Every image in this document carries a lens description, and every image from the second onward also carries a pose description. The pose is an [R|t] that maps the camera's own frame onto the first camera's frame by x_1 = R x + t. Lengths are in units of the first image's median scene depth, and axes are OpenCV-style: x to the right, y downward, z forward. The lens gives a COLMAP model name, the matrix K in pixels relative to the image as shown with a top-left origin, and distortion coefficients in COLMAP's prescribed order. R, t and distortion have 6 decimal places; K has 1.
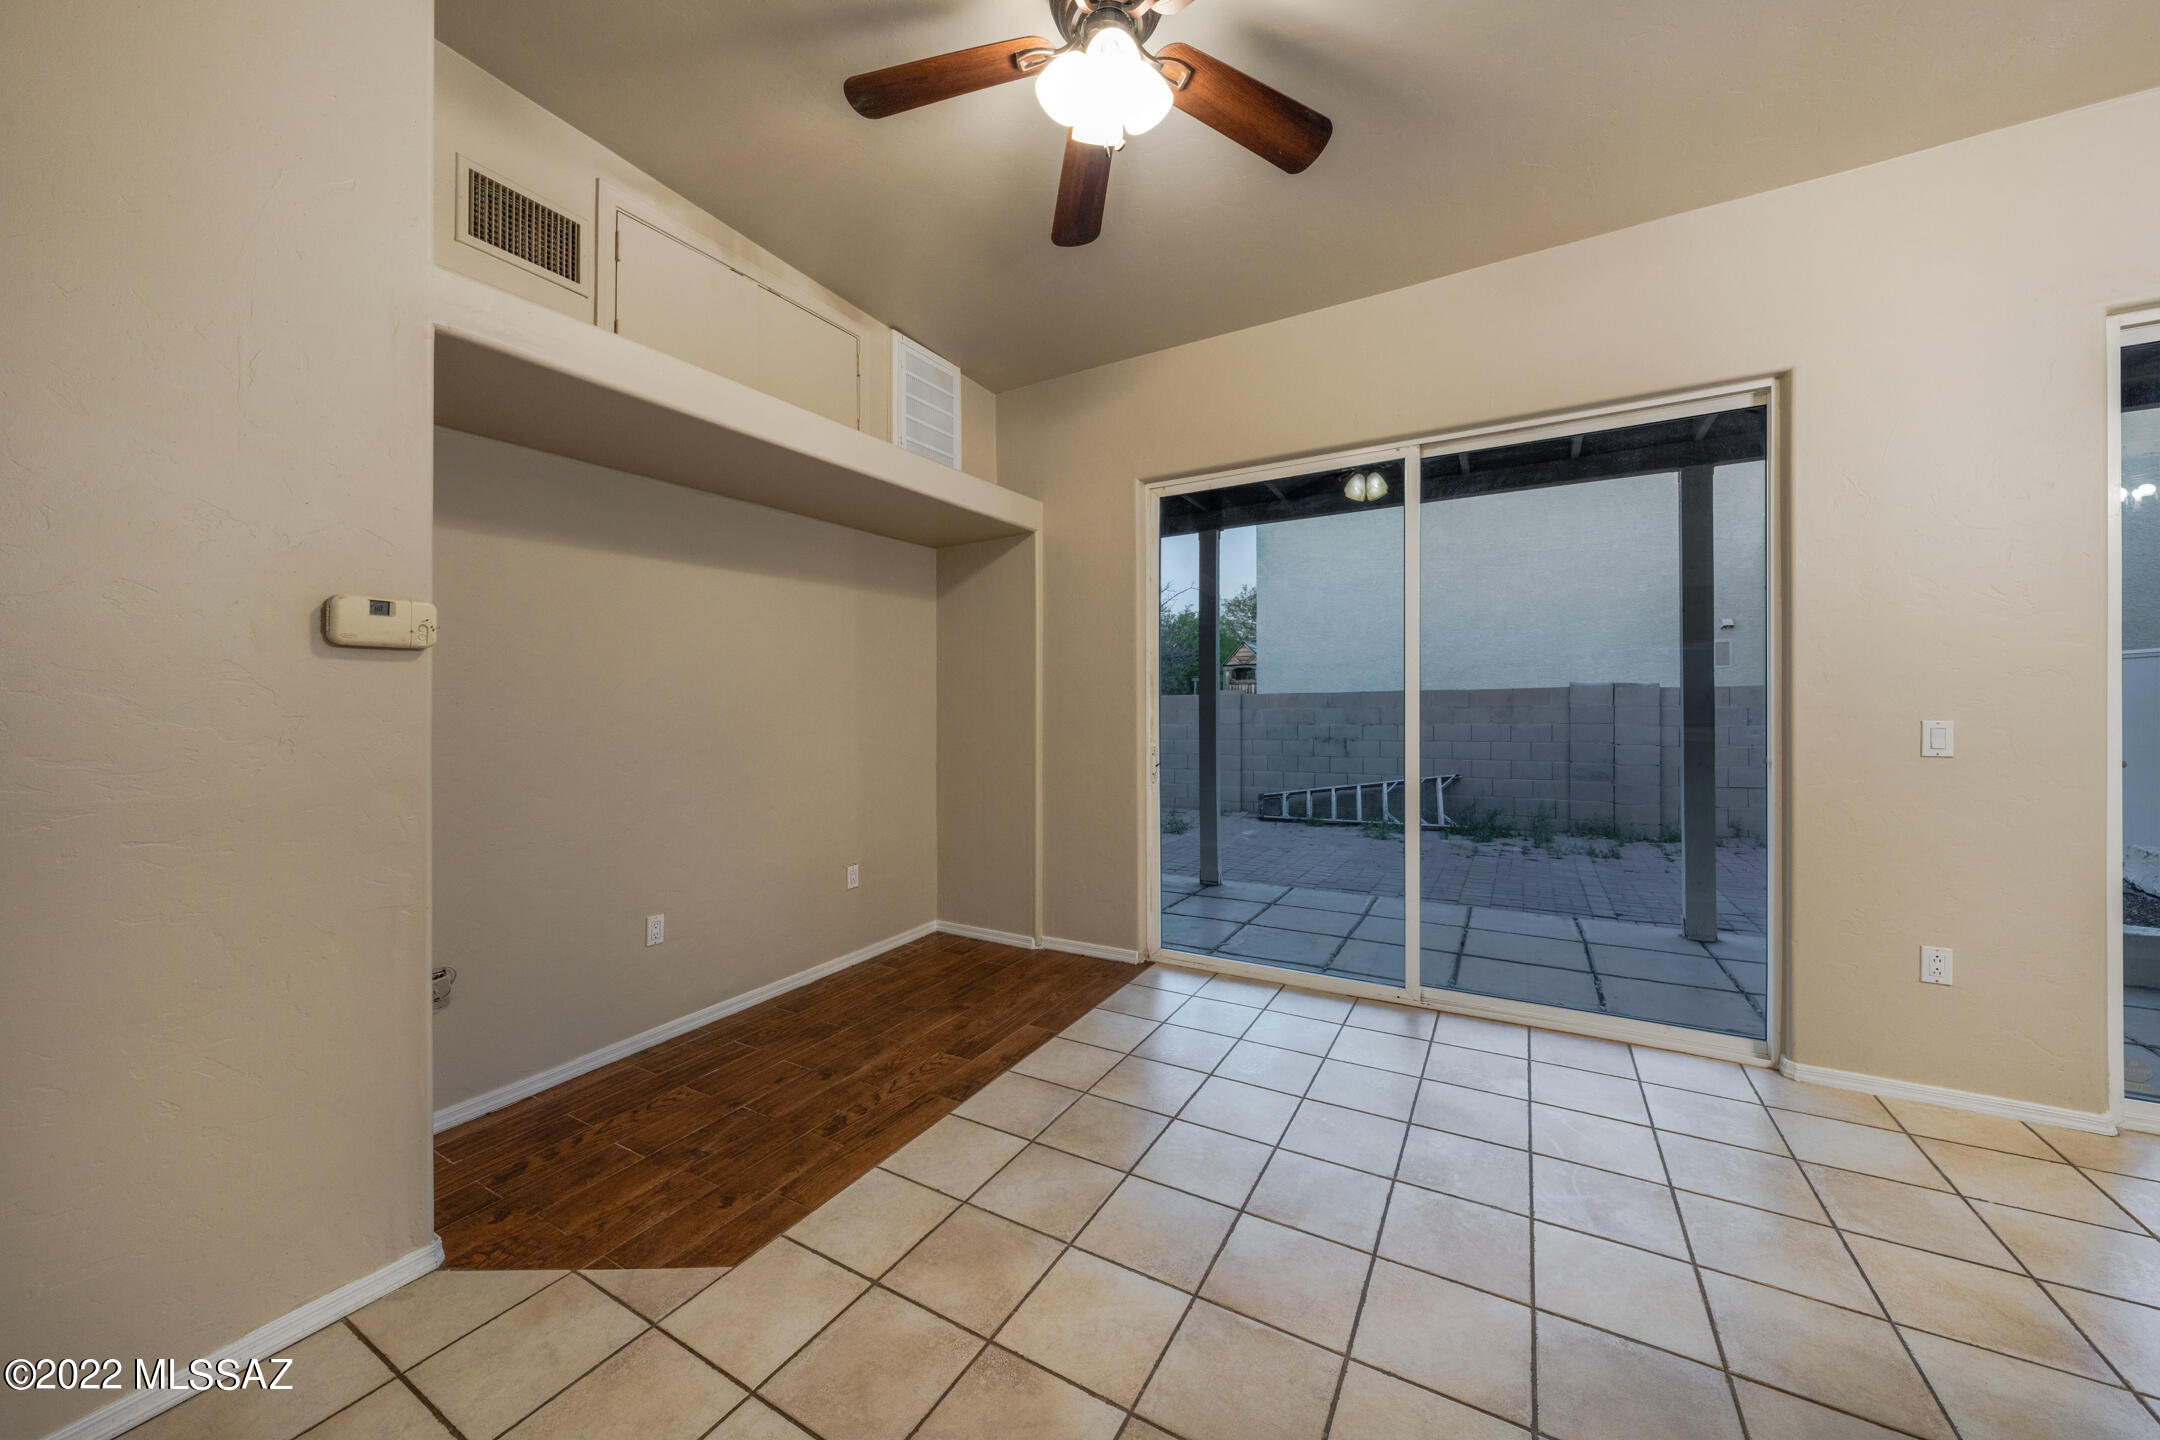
lens RADIAL K [[774.3, 0, 1080.6], [0, 774.3, 705.2], [0, 0, 1]] dist [-0.001780, -0.000137]
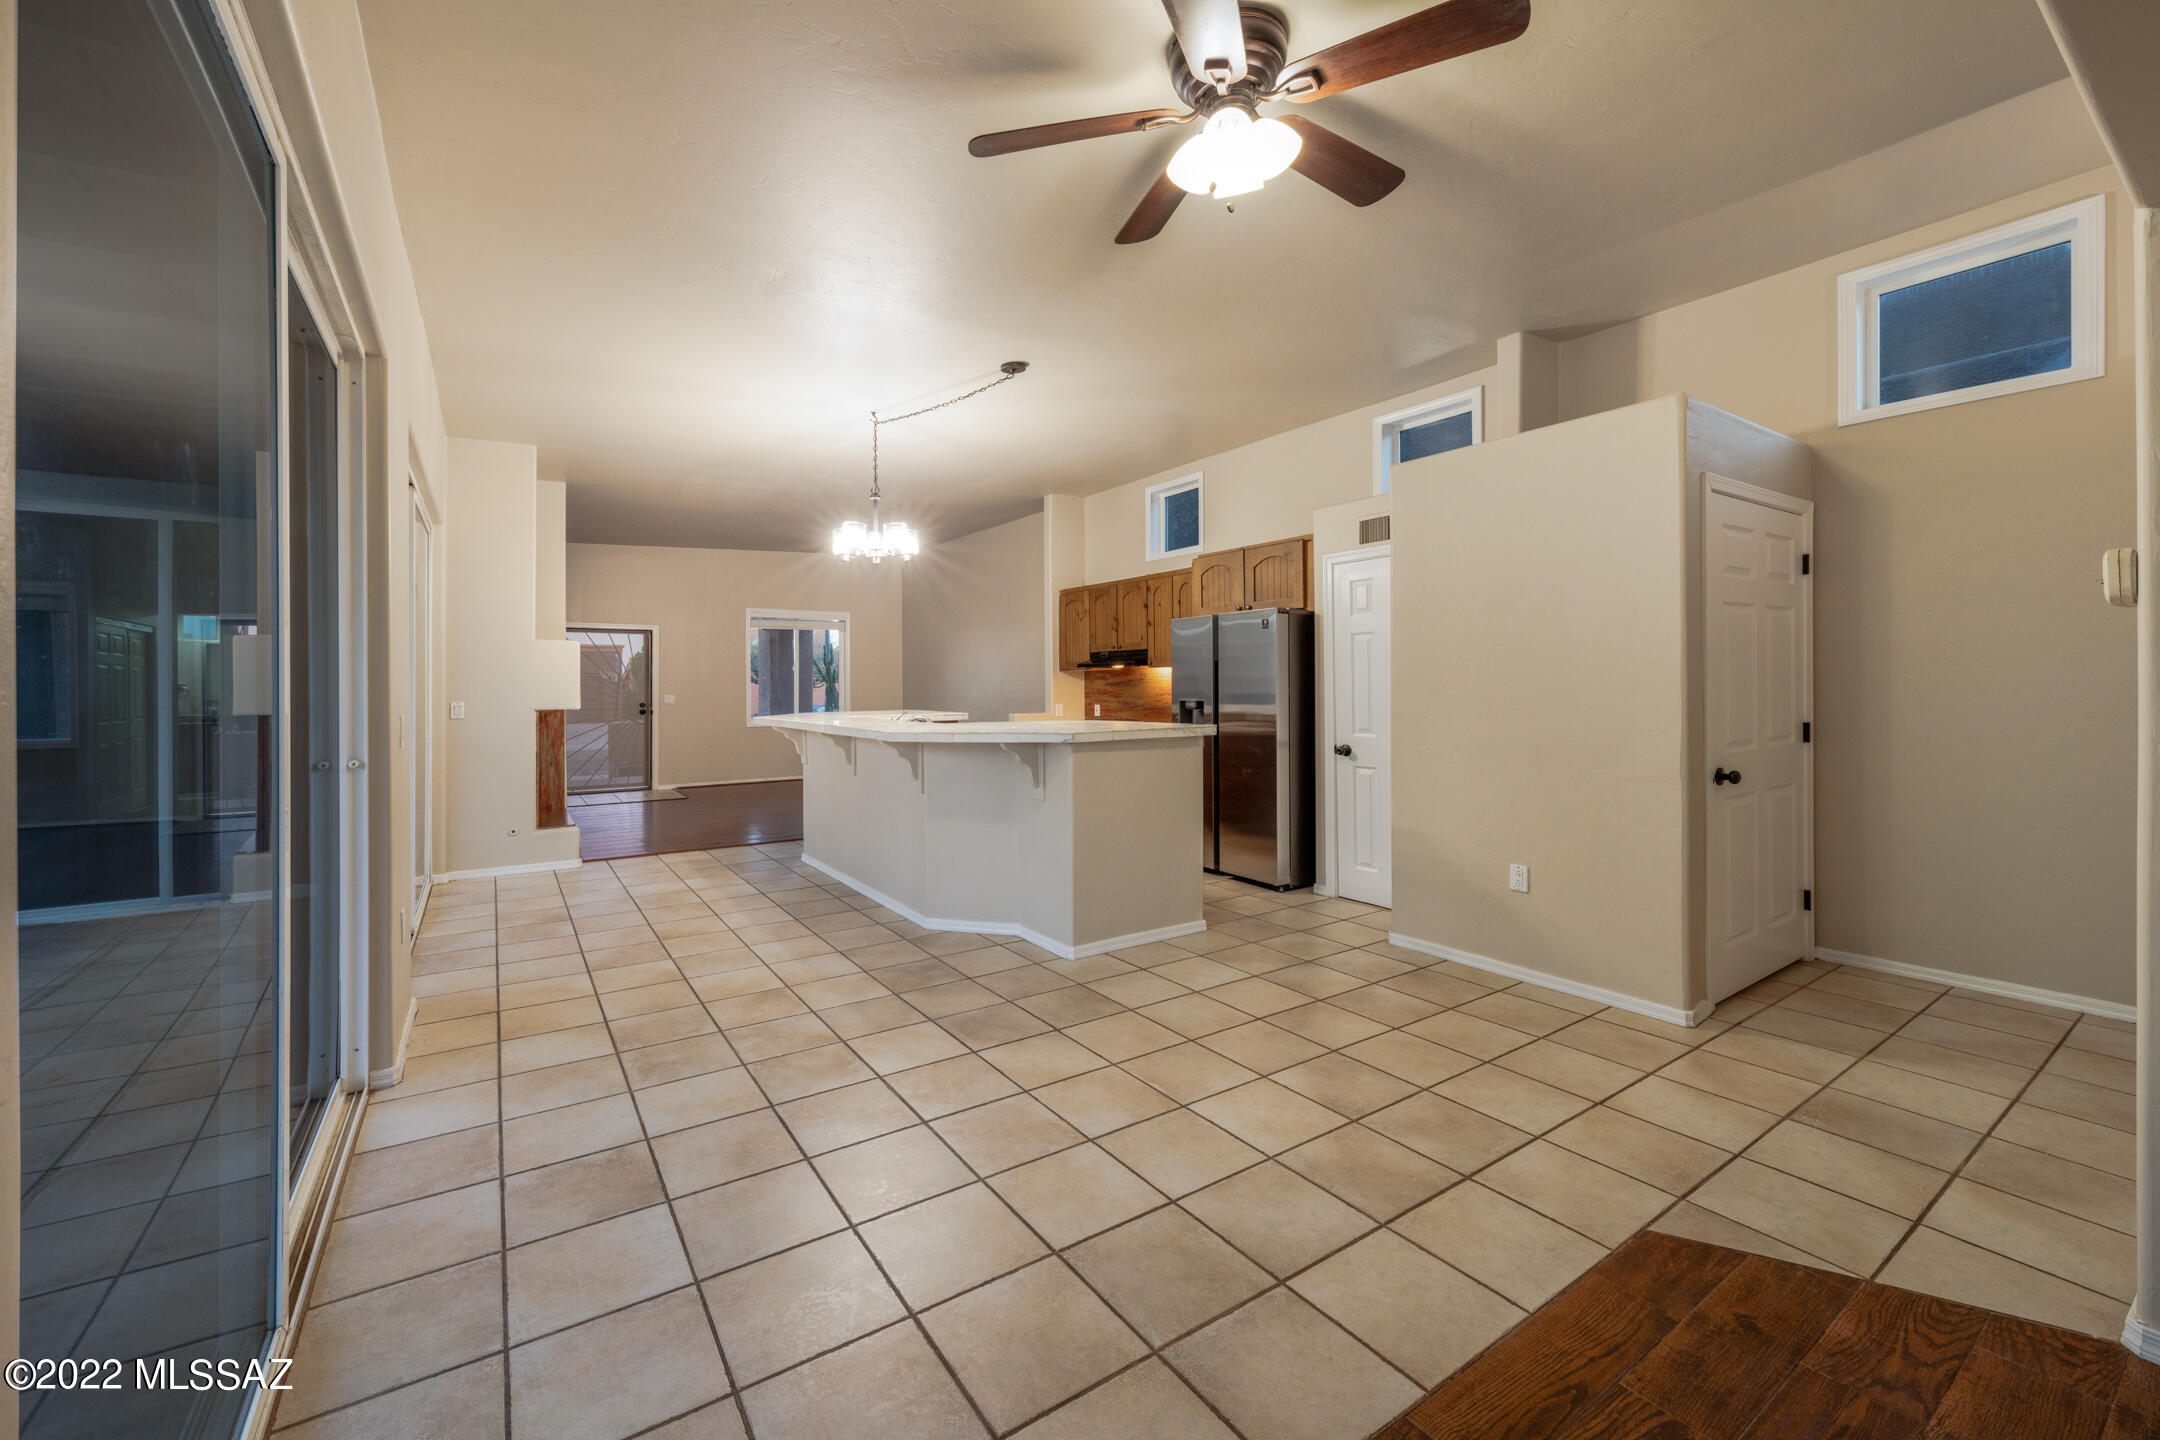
lens RADIAL K [[868.2, 0, 1073.8], [0, 868.2, 696.7], [0, 0, 1]] dist [-0.000303, 0.000037]
pose [[-0.902088, 0.013761, 0.431334, -0.259411], [0.020485, 0.999730, 0.010948, 0.065349], [-0.431067, 0.018712, -0.902126, 1.971124]]
